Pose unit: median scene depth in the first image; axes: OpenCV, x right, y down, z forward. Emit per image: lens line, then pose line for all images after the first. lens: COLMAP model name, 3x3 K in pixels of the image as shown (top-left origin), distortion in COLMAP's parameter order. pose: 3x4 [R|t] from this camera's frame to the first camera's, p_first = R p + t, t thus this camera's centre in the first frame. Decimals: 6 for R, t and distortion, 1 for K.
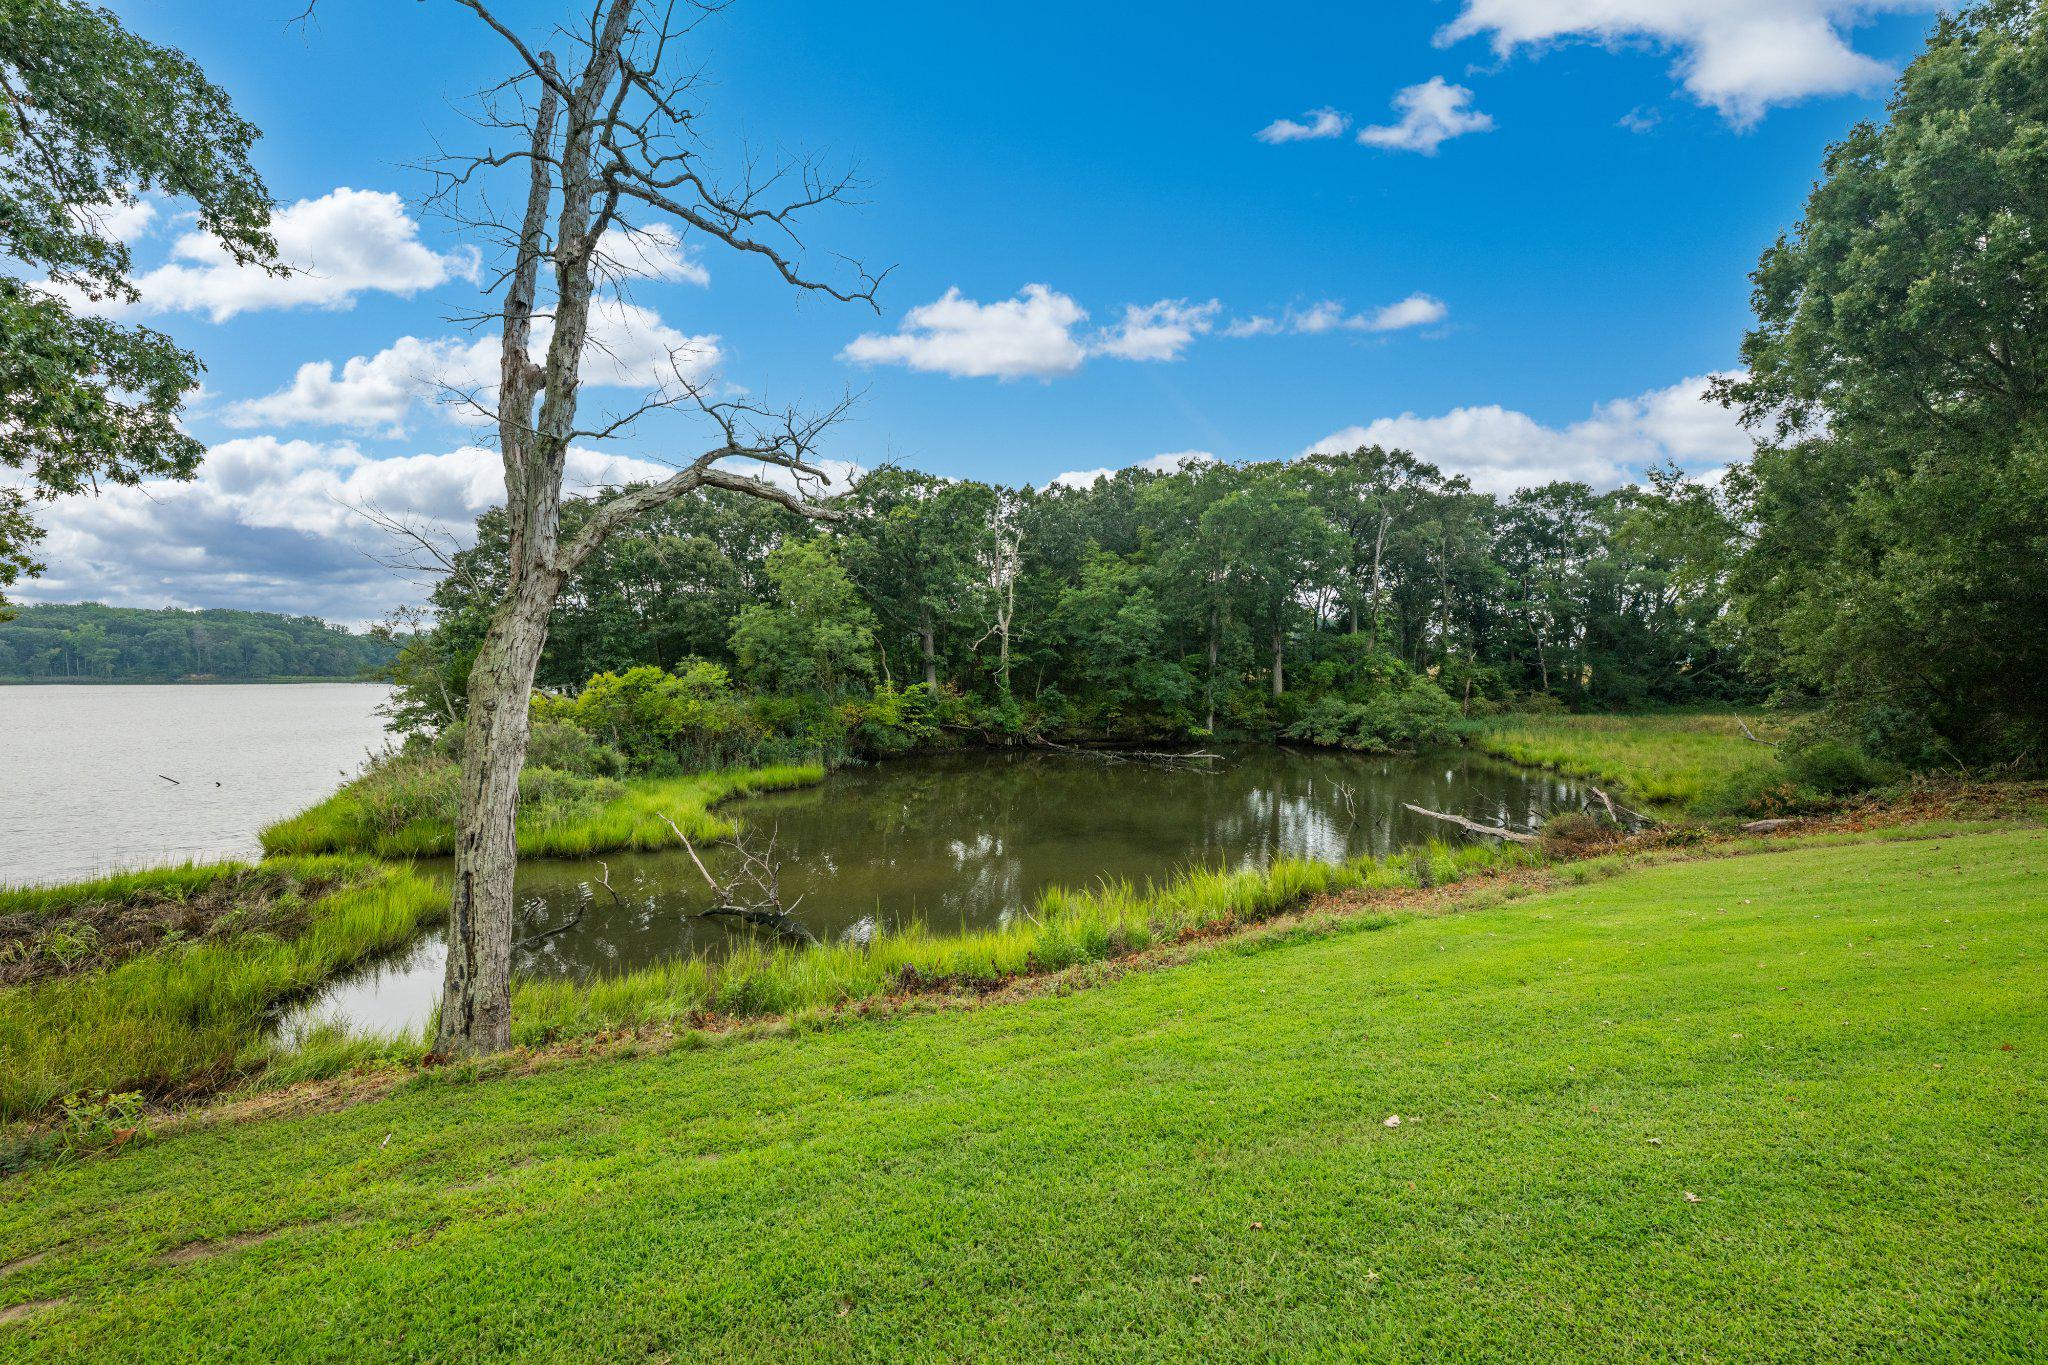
lens RADIAL K [[799.0, 0, 1014.3], [0, 799.0, 679.5], [0, 0, 1]] dist [-0.000108, -0.000036]
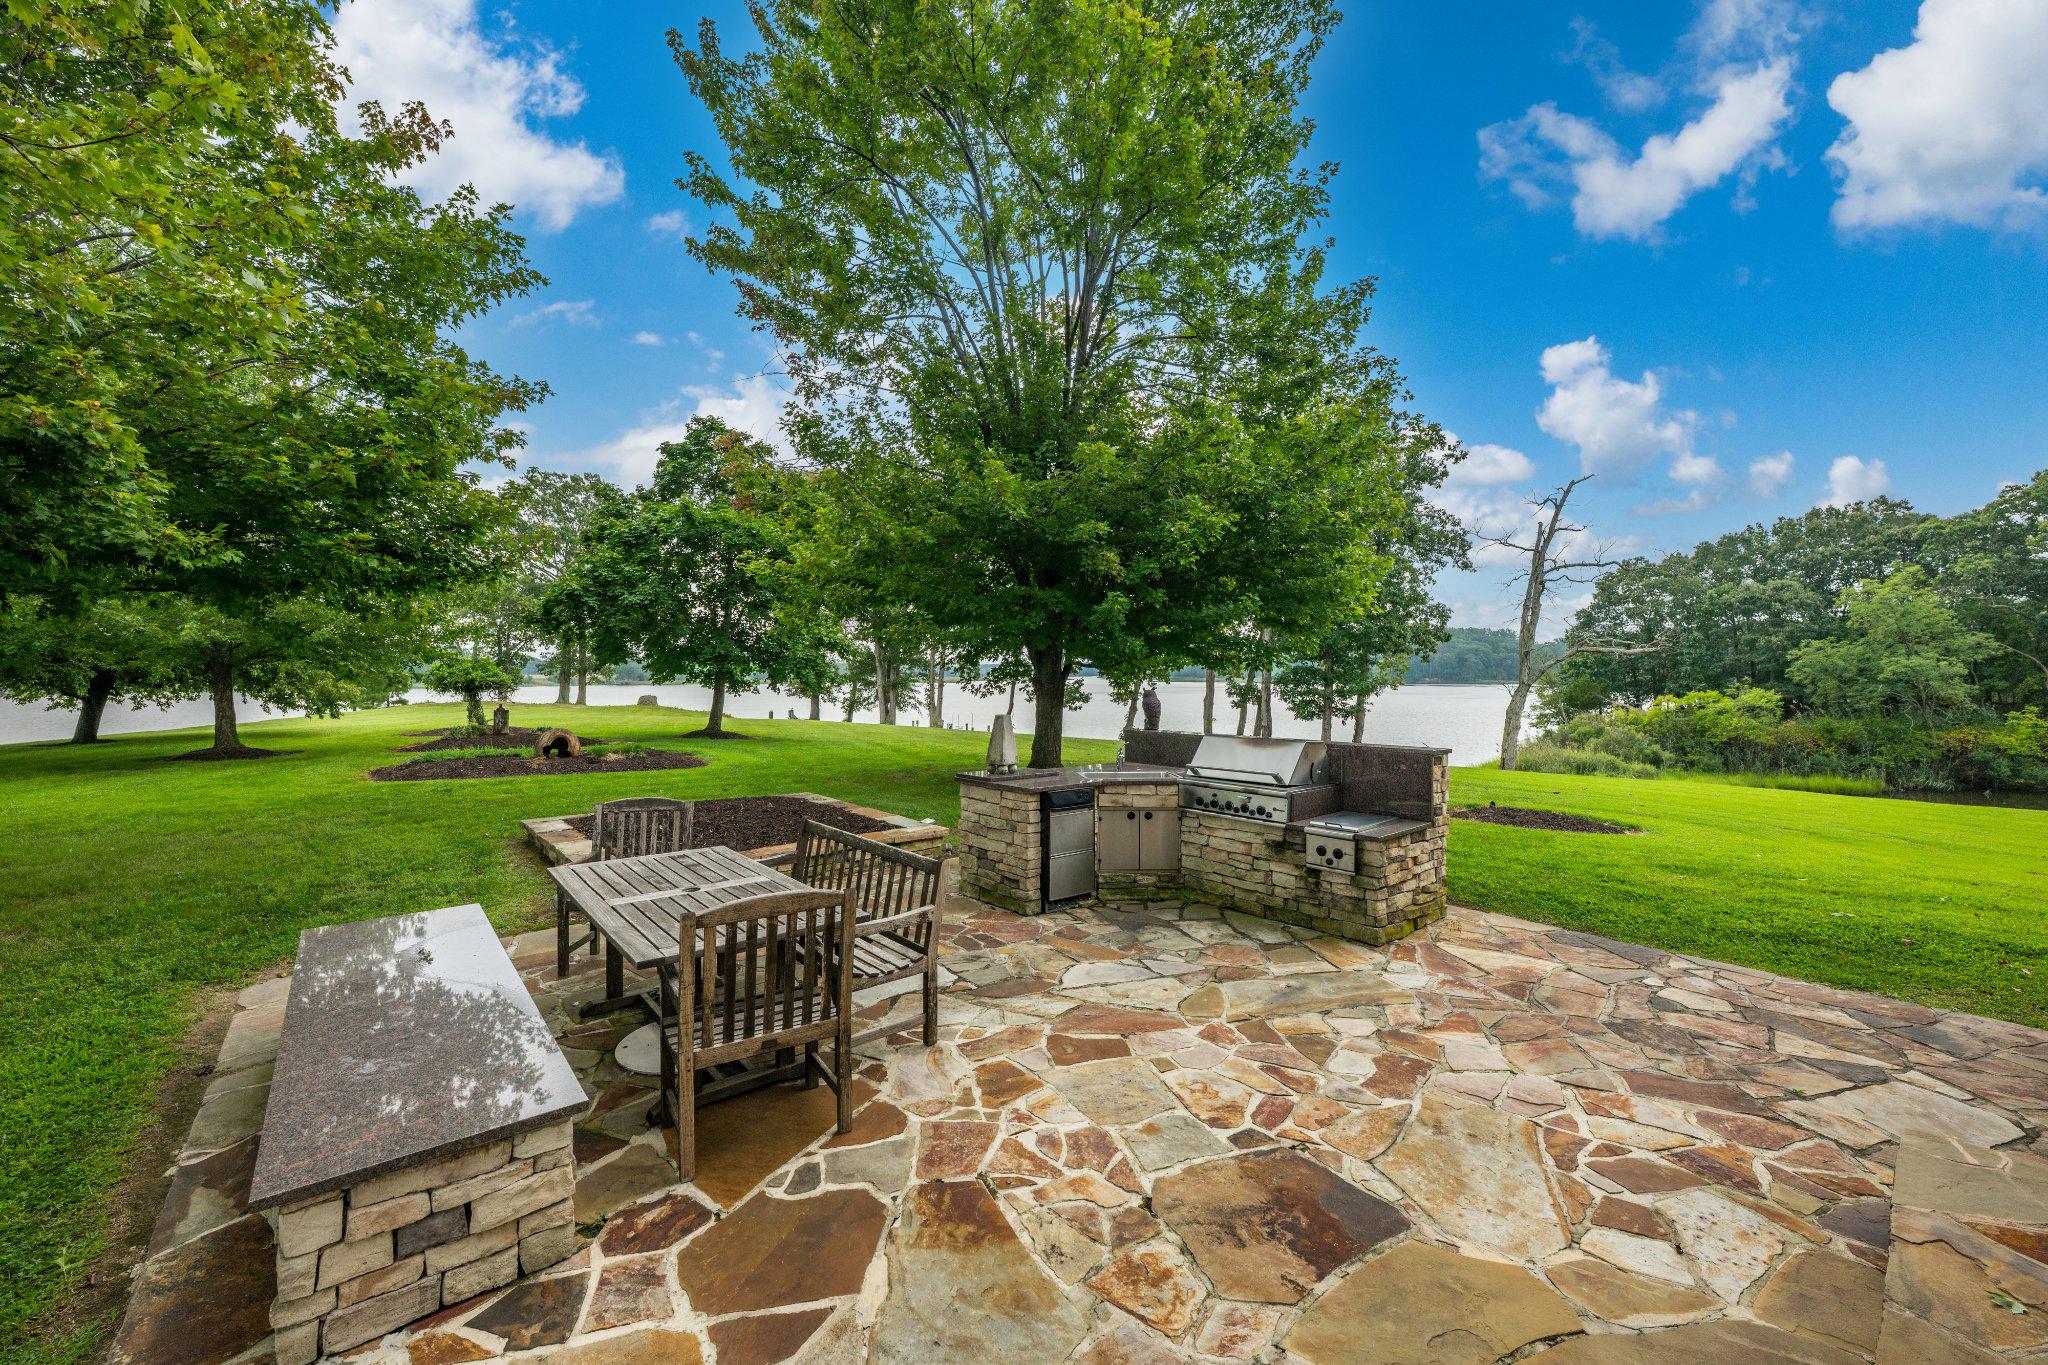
lens RADIAL K [[799.0, 0, 1014.3], [0, 799.0, 679.5], [0, 0, 1]] dist [-0.000108, -0.000036]
pose [[0.291634, 0.006909, -0.956505, 0.482328], [-0.008658, 0.999952, 0.004583, -0.031125], [0.956491, 0.006944, 0.291680, -0.504424]]
